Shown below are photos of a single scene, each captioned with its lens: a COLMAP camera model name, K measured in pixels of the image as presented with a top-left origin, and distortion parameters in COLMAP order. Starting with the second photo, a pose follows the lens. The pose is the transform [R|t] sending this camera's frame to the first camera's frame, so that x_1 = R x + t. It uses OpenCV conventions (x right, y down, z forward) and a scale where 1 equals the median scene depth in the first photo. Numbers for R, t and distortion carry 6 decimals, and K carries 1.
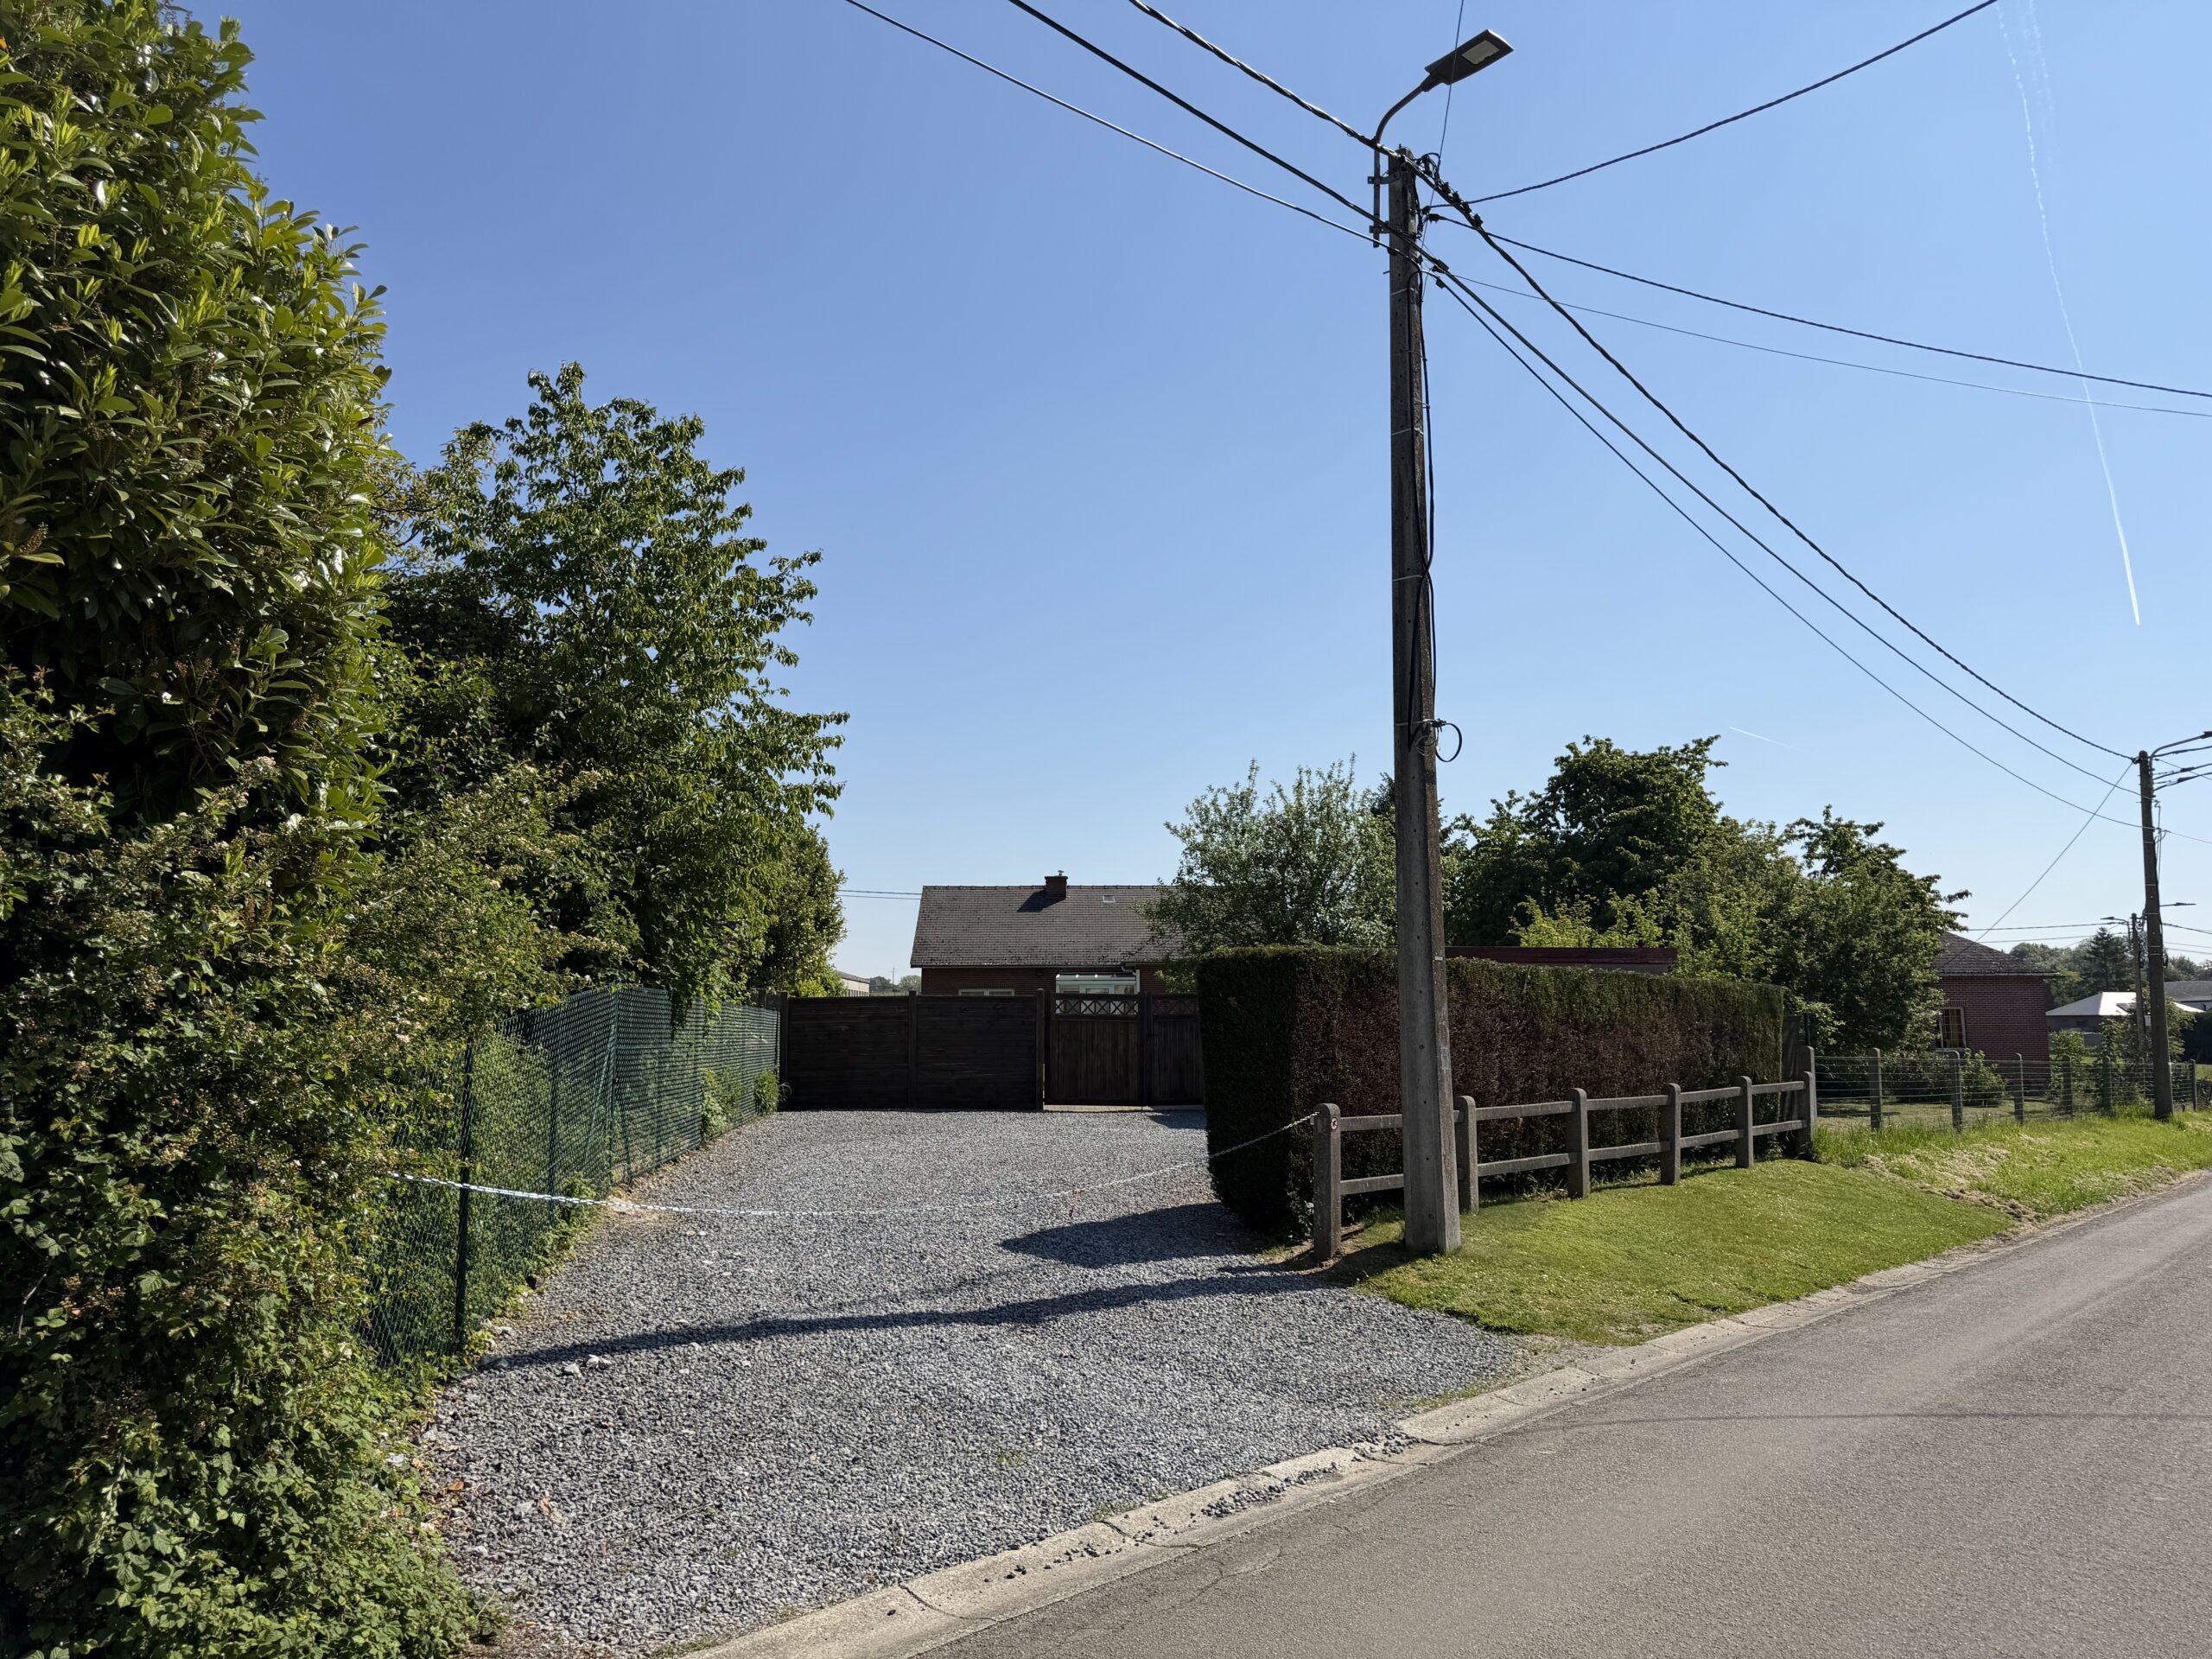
lens RADIAL K [[1552.7, 0, 1106.0], [0, 1552.7, 829.5], [0, 0, 1]] dist [0.131313, -0.121661]
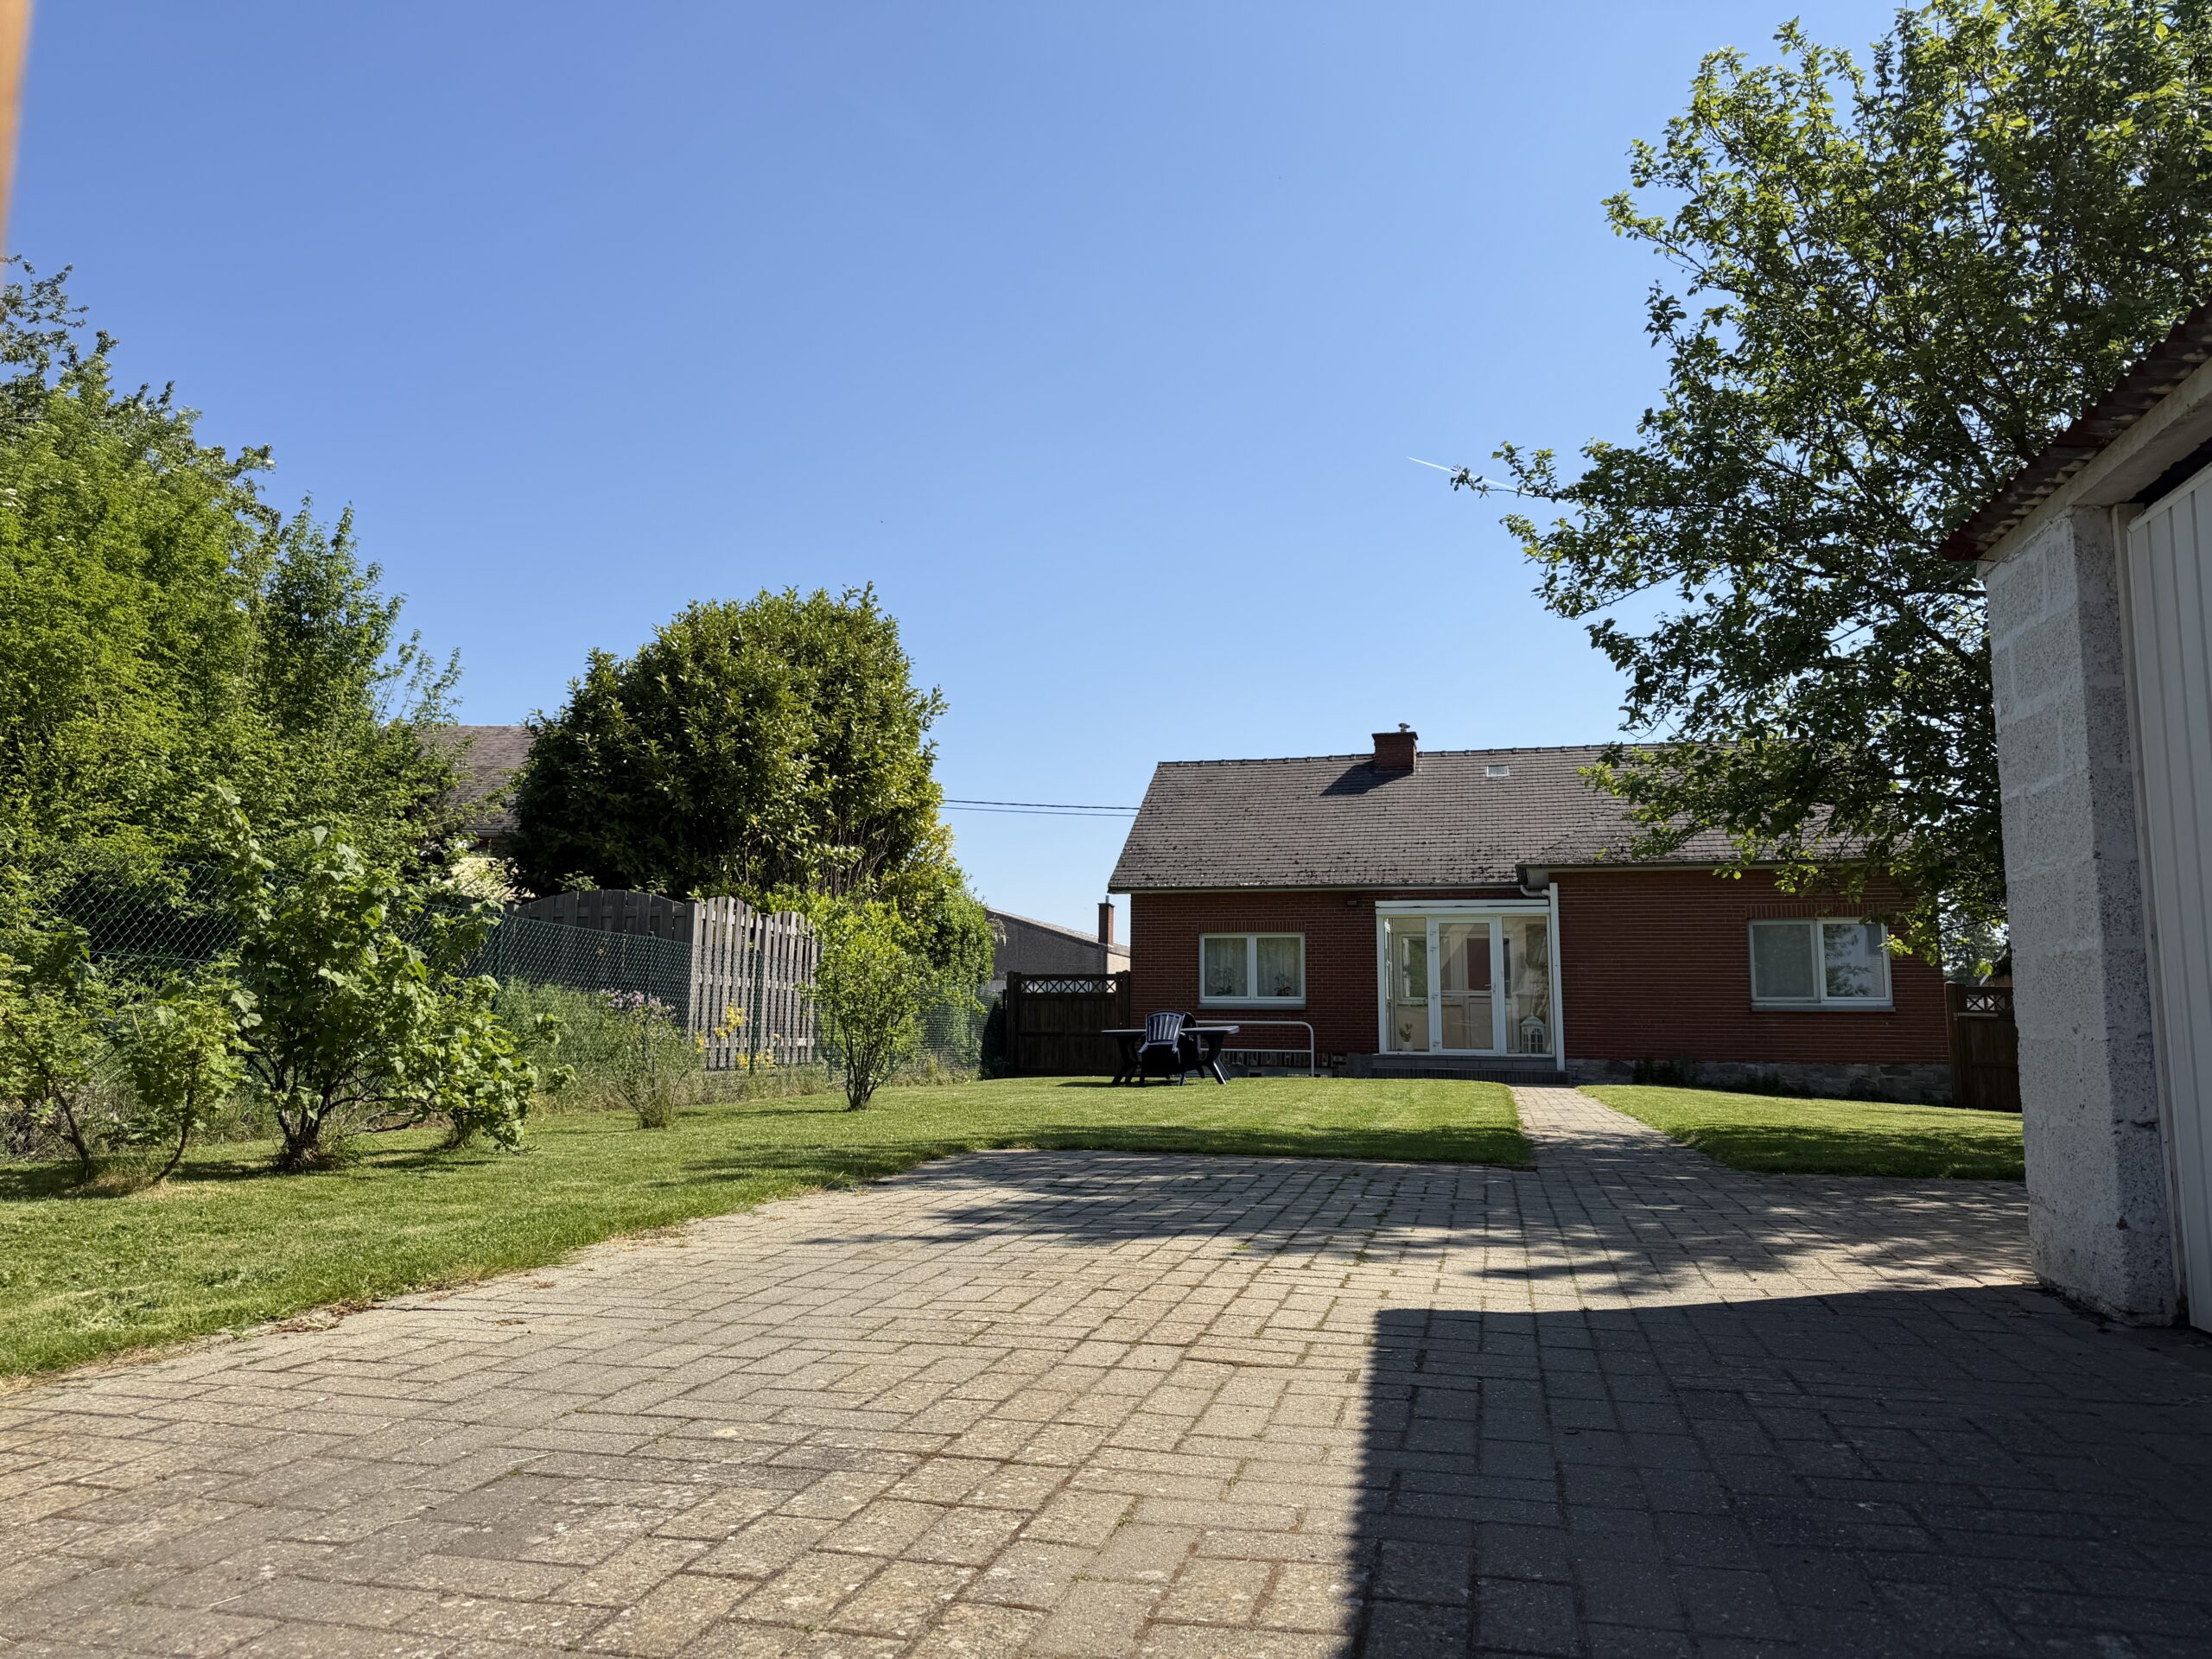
lens RADIAL K [[1552.7, 0, 1106.0], [0, 1552.7, 829.5], [0, 0, 1]] dist [0.131313, -0.121661]
pose [[0.963625, -0.019974, -0.266511, 0.018684], [0.014278, 0.999627, -0.023293, 0.093816], [0.266877, 0.018640, 0.963550, 0.574132]]
